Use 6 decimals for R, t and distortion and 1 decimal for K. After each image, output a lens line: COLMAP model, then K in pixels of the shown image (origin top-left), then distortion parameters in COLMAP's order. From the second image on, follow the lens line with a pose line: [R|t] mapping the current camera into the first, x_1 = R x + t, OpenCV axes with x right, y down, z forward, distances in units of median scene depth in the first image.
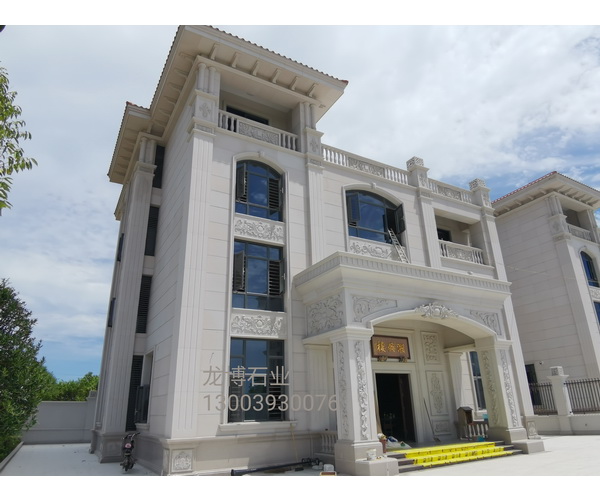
lens RADIAL K [[414.7, 0, 300.0], [0, 414.7, 250.0], [0, 0, 1]] dist [-0.005605, -0.003973]
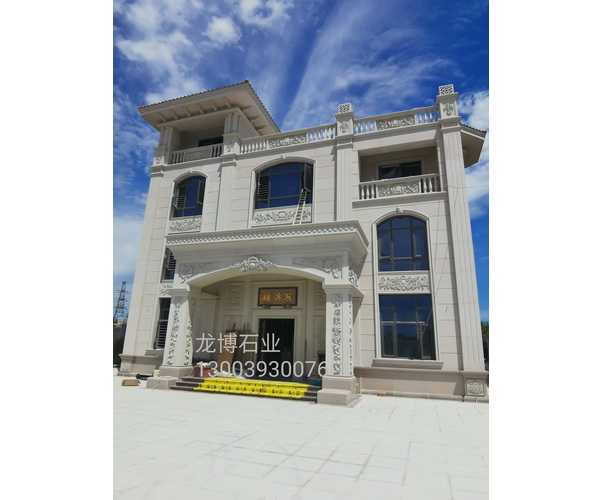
lens RADIAL K [[304.4, 0, 299.7], [0, 304.4, 274.1], [0, 0, 1]] dist [0.002744, 0.000100]
pose [[0.694594, -0.114965, -0.710156, 0.829192], [0.206196, 0.977547, 0.043426, 0.141178], [0.689218, -0.176595, 0.702704, 0.433449]]
